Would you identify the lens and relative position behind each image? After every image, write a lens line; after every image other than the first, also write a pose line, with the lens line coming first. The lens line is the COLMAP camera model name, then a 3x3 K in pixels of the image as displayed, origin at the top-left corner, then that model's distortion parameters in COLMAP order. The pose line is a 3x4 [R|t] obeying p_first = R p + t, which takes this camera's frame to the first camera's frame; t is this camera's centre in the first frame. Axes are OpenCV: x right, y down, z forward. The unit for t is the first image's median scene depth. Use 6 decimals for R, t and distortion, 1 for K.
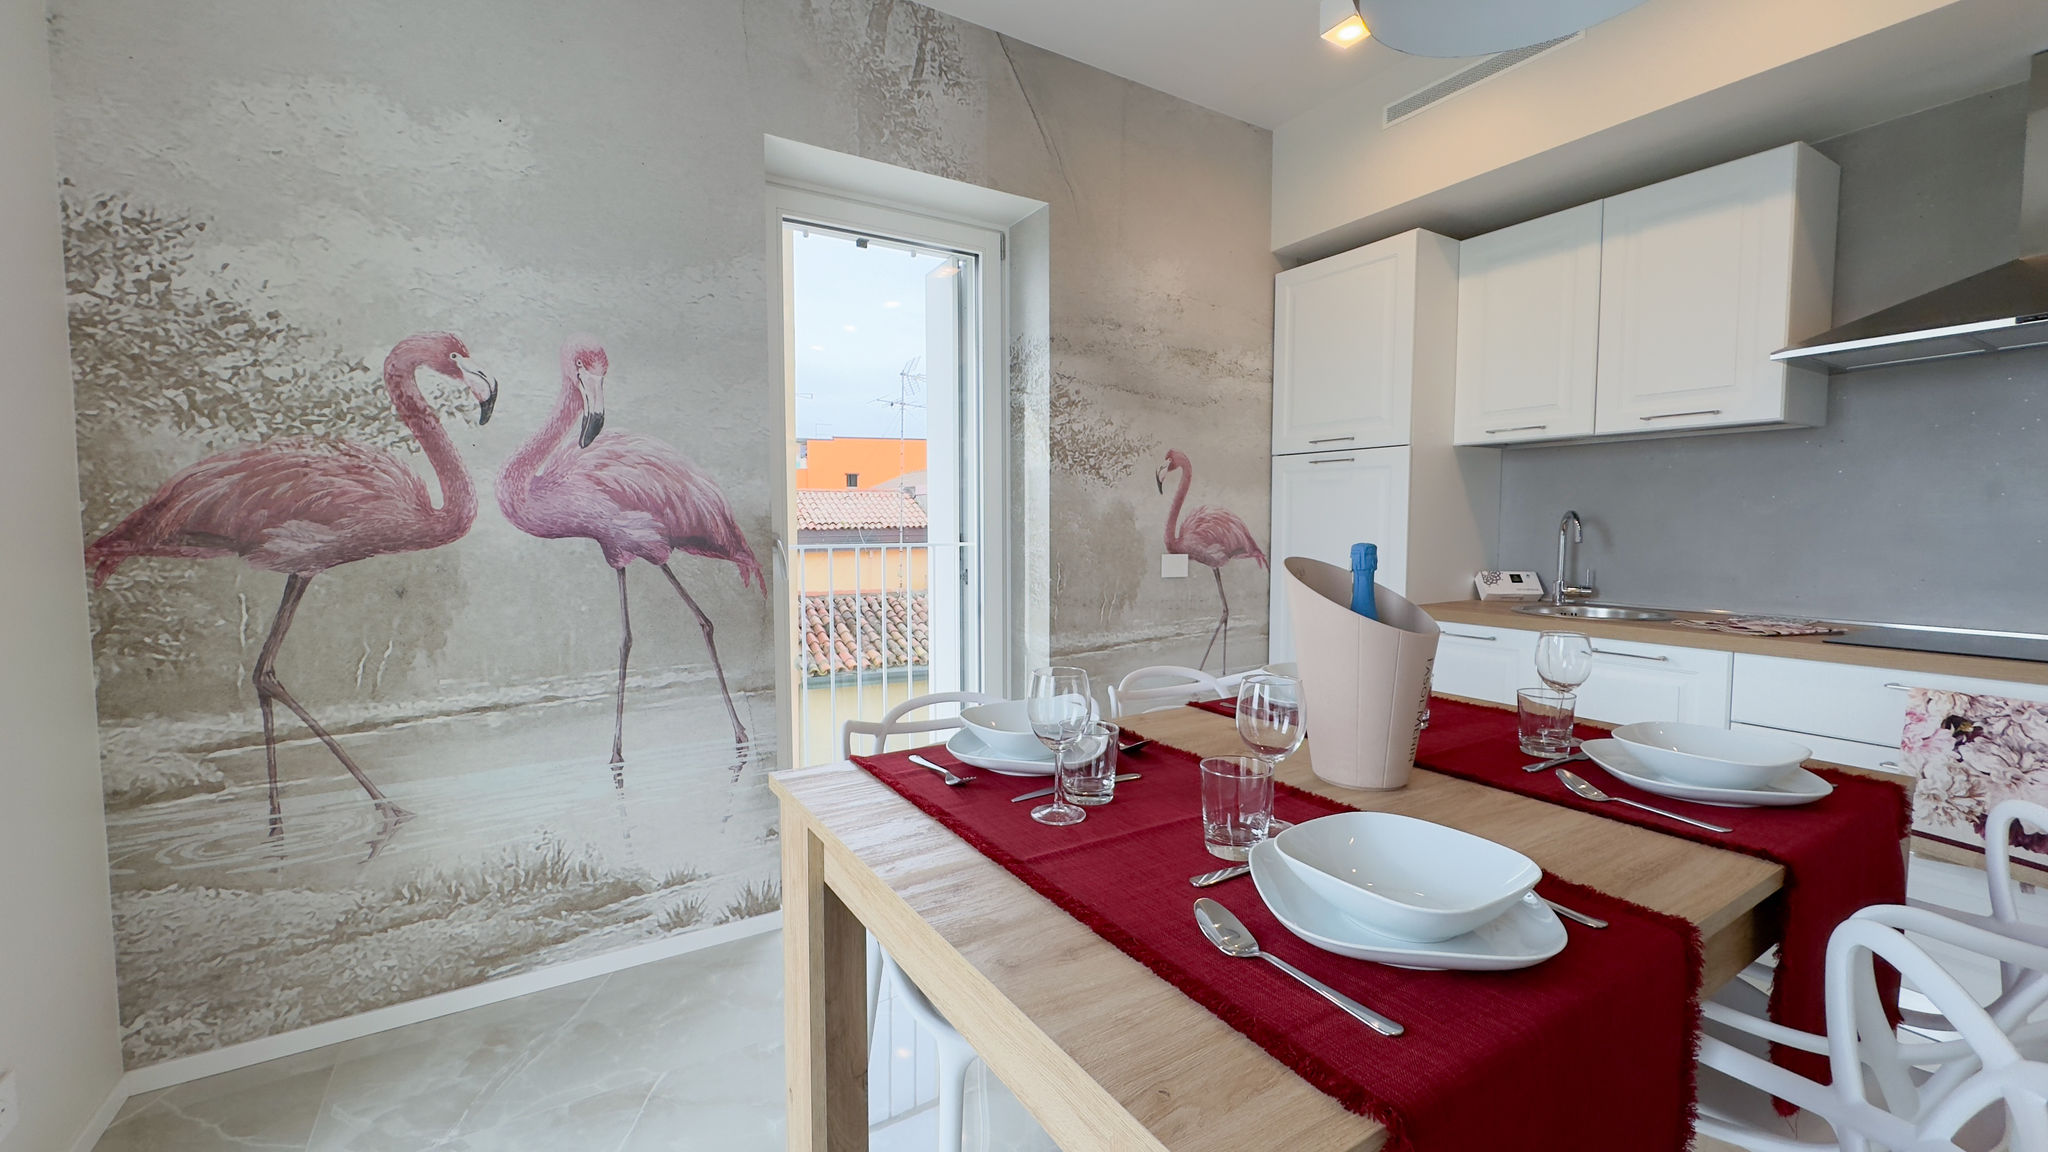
lens RADIAL K [[815.3, 0, 1019.8], [0, 815.3, 571.5], [0, 0, 1]] dist [-0.002096, 0.000400]
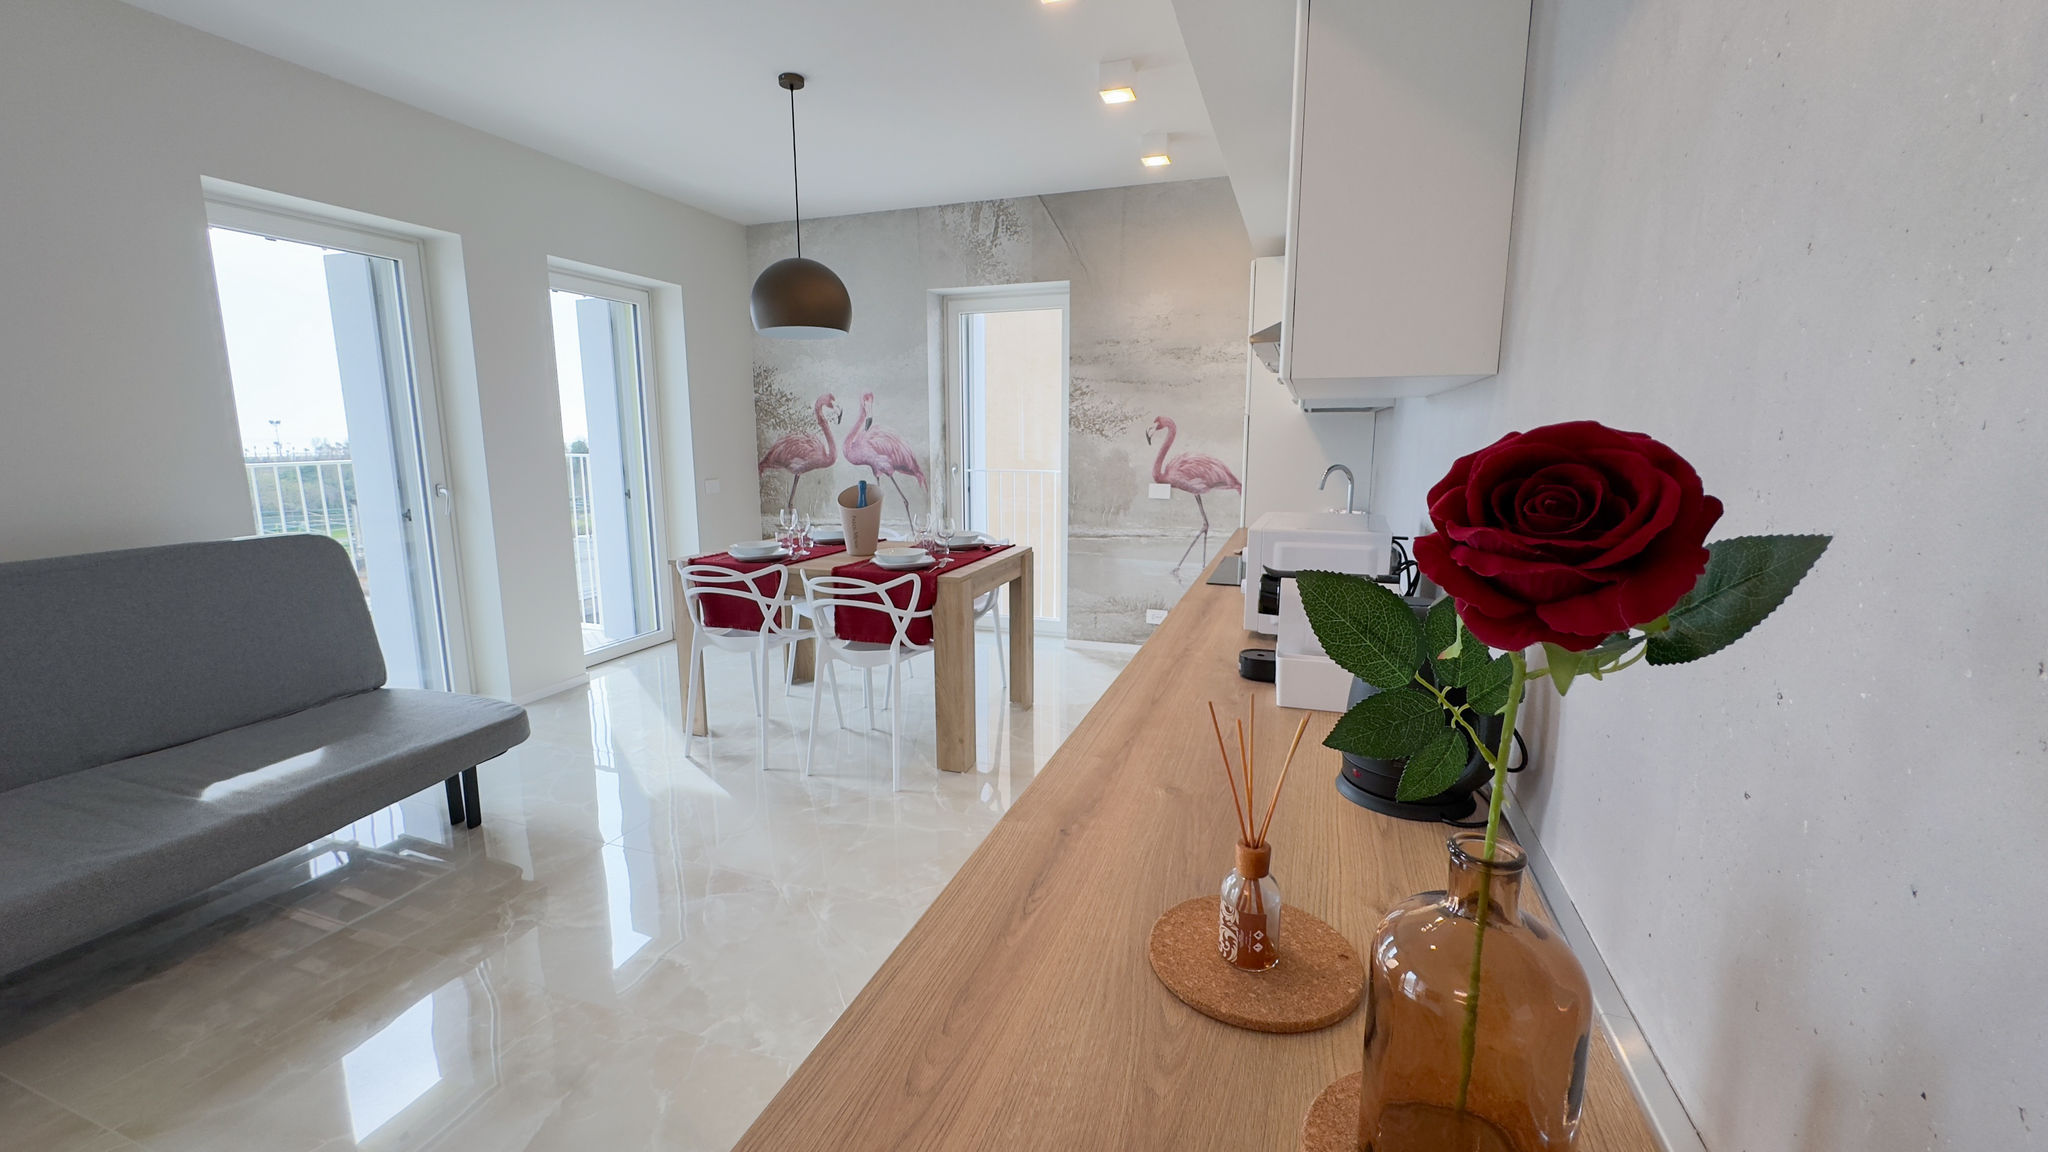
lens RADIAL K [[815.3, 0, 1027.7], [0, 815.3, 575.2], [0, 0, 1]] dist [-0.002096, 0.000400]
pose [[0.633591, 0.135042, -0.761791, 1.886026], [-0.046626, 0.989524, 0.136633, -0.074947], [0.772262, -0.051050, 0.633250, -0.300026]]
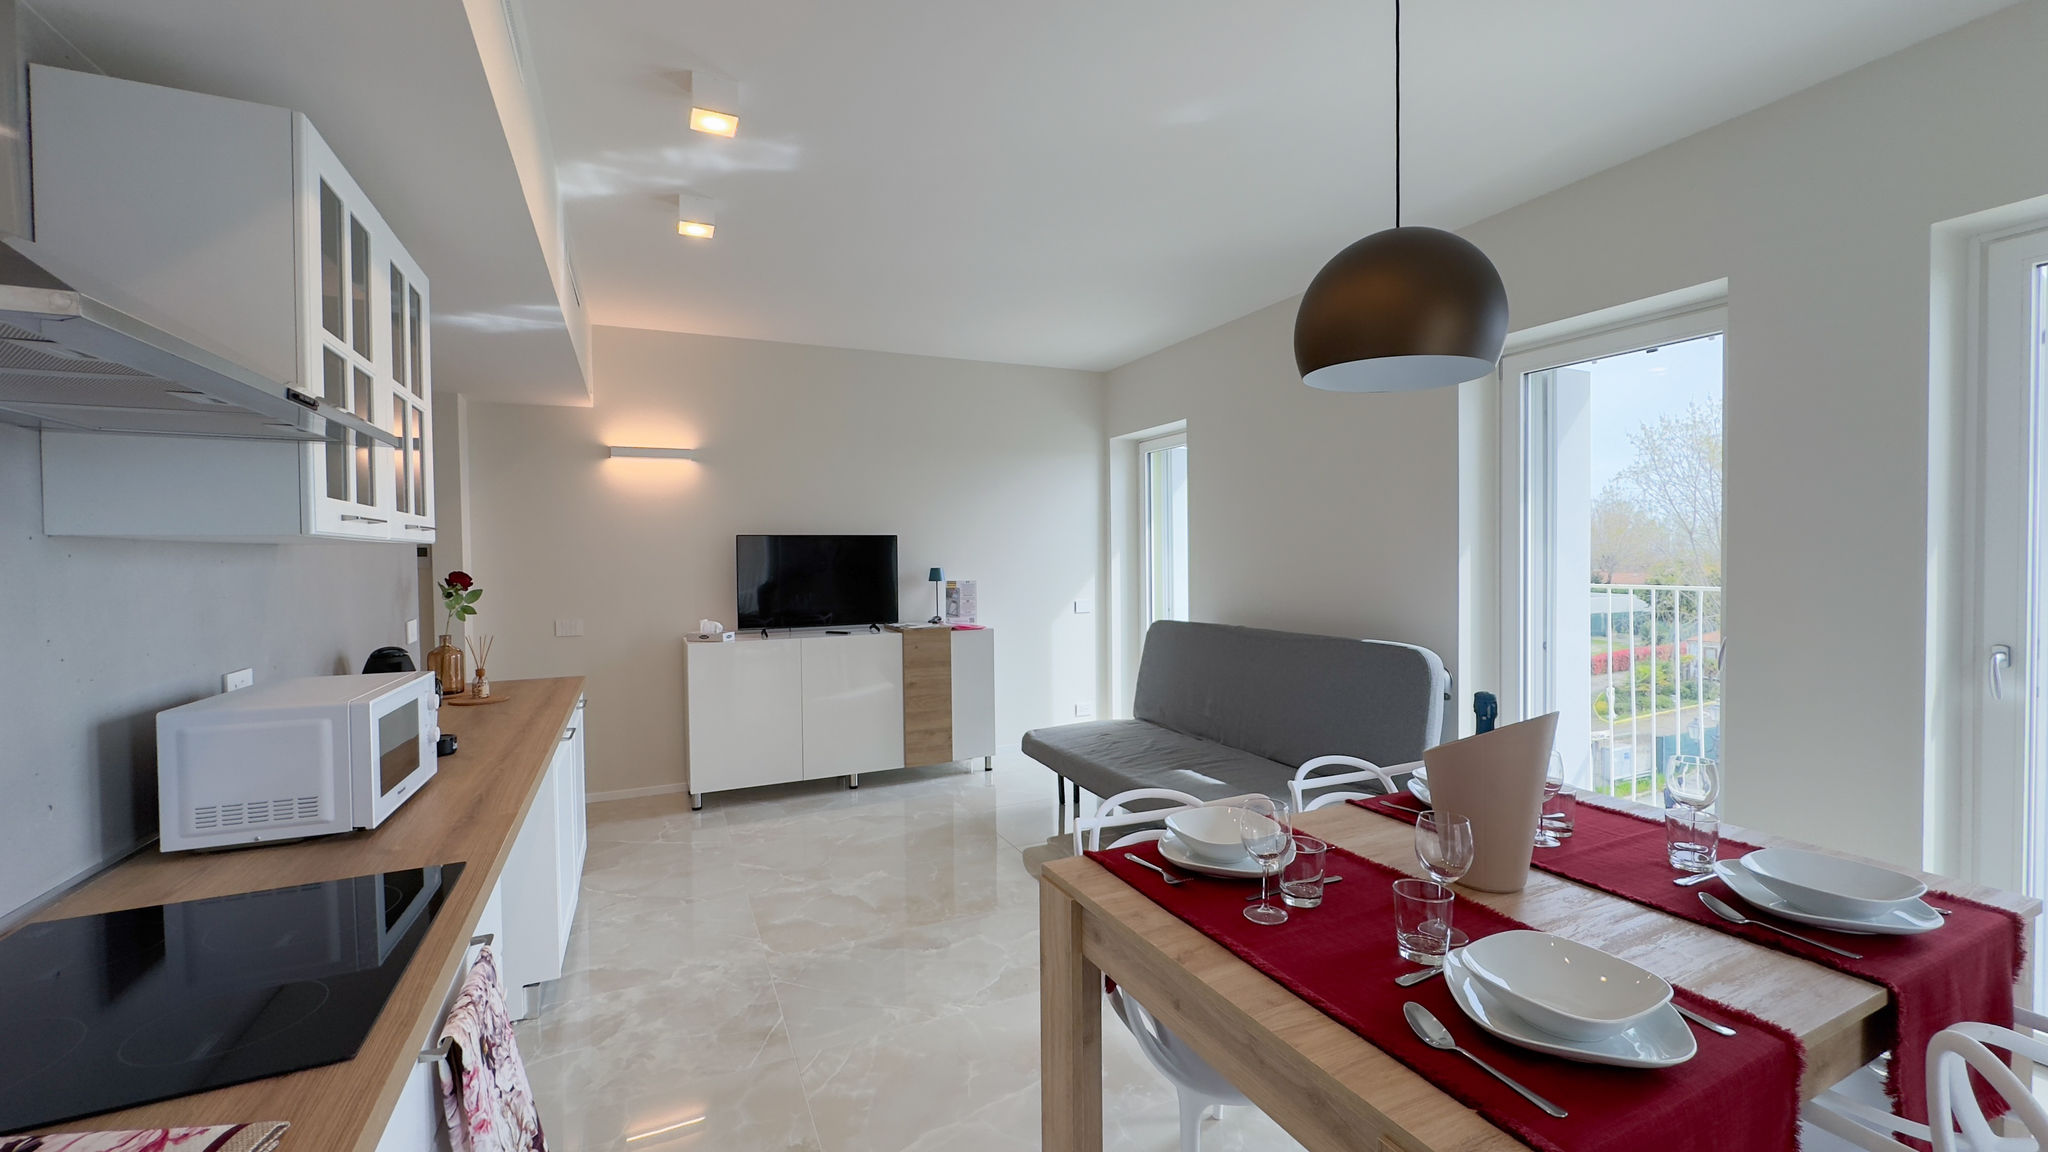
lens RADIAL K [[815.3, 0, 1022.1], [0, 815.3, 572.2], [0, 0, 1]] dist [-0.002096, 0.000400]
pose [[-0.993358, 0.005090, 0.114950, 0.563733], [0.014039, 0.996919, 0.077174, -0.183175], [-0.114203, 0.078276, -0.990369, 1.311809]]
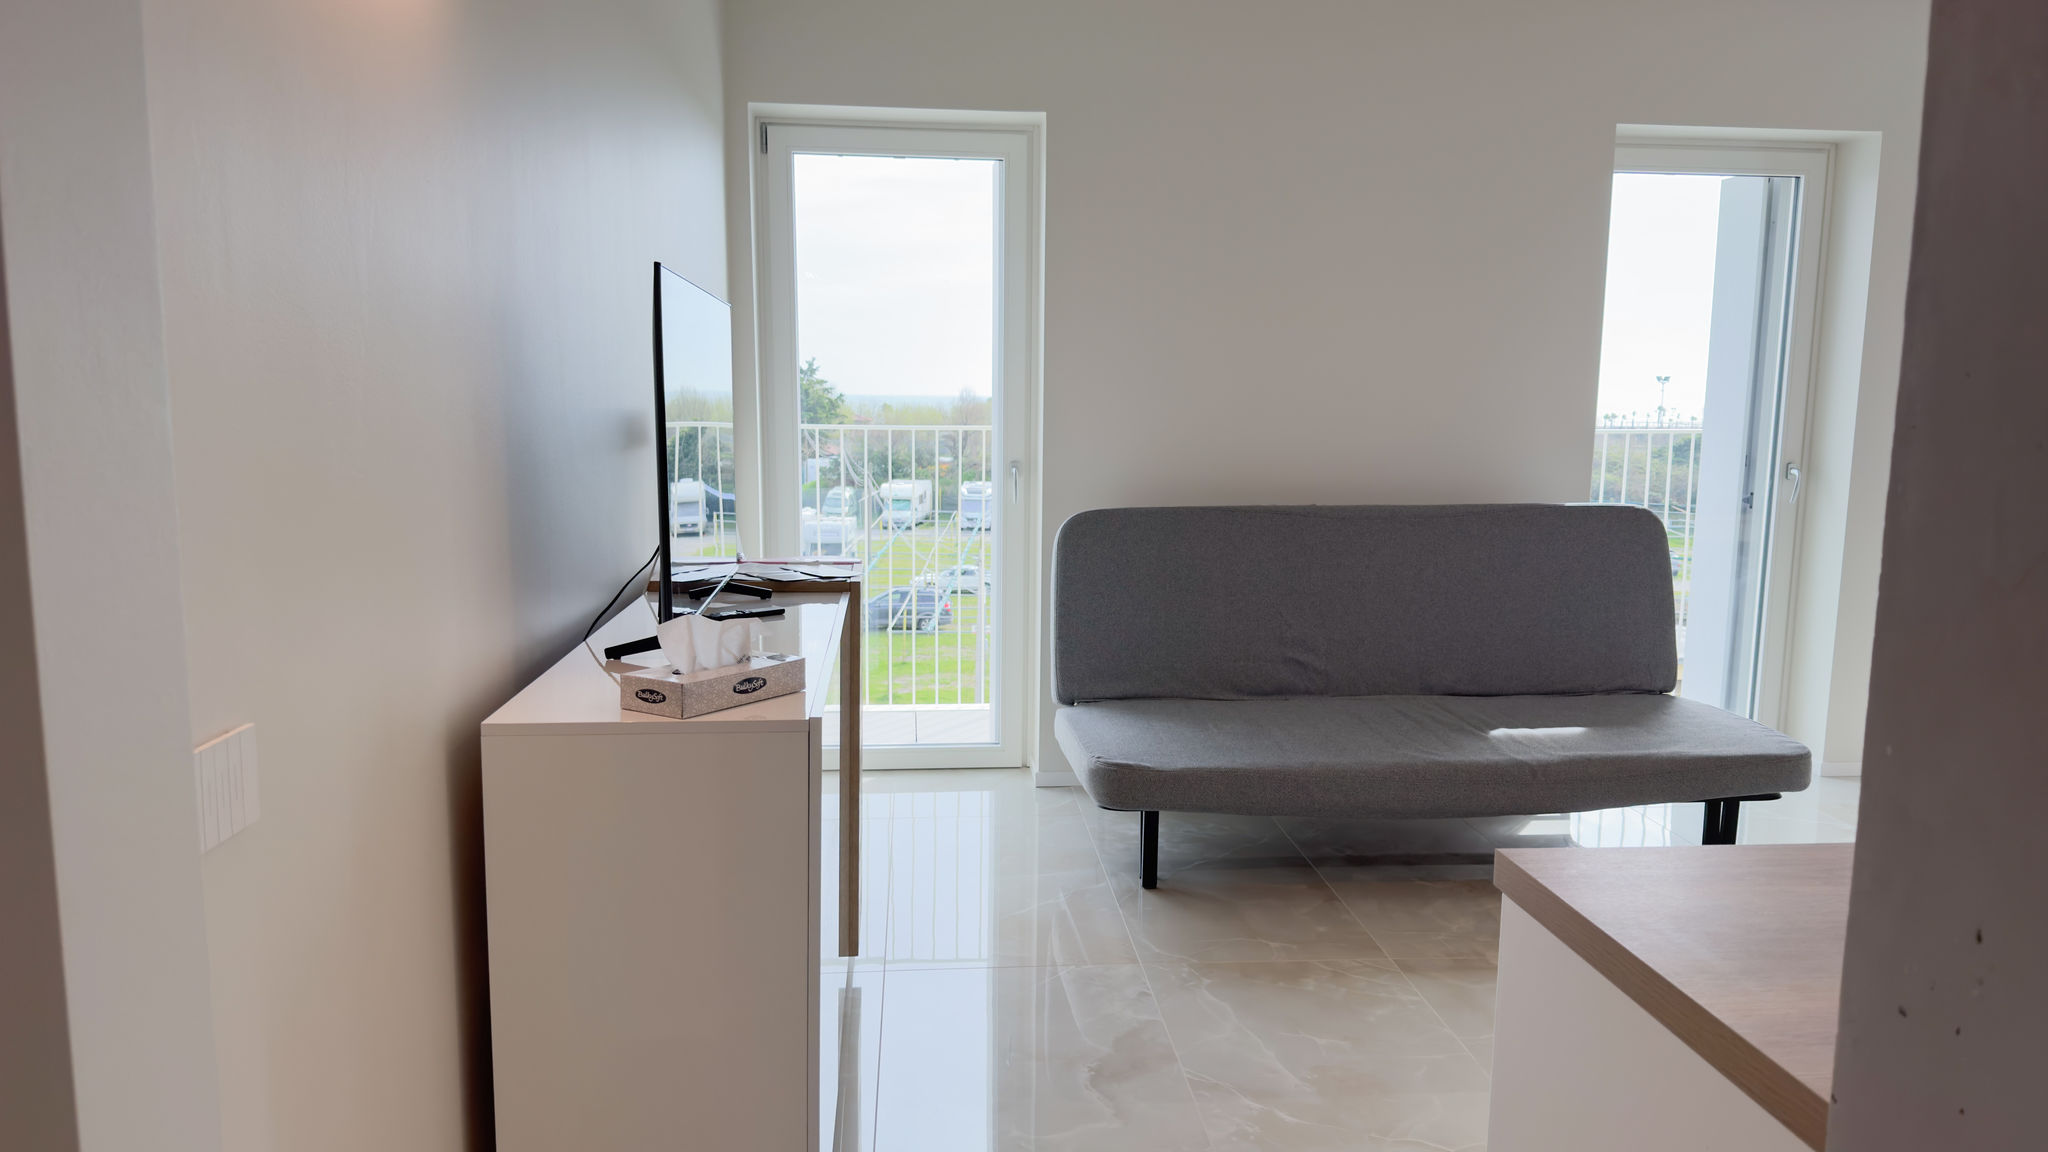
lens RADIAL K [[1423.9, 0, 1043.8], [0, 1423.9, 578.2], [0, 0, 1]] dist [0.088913, -0.014083]
pose [[-0.436928, 0.114775, -0.892144, 2.449893], [-0.063378, 0.985433, 0.157816, -0.081267], [0.897261, 0.125496, -0.423289, -0.217296]]
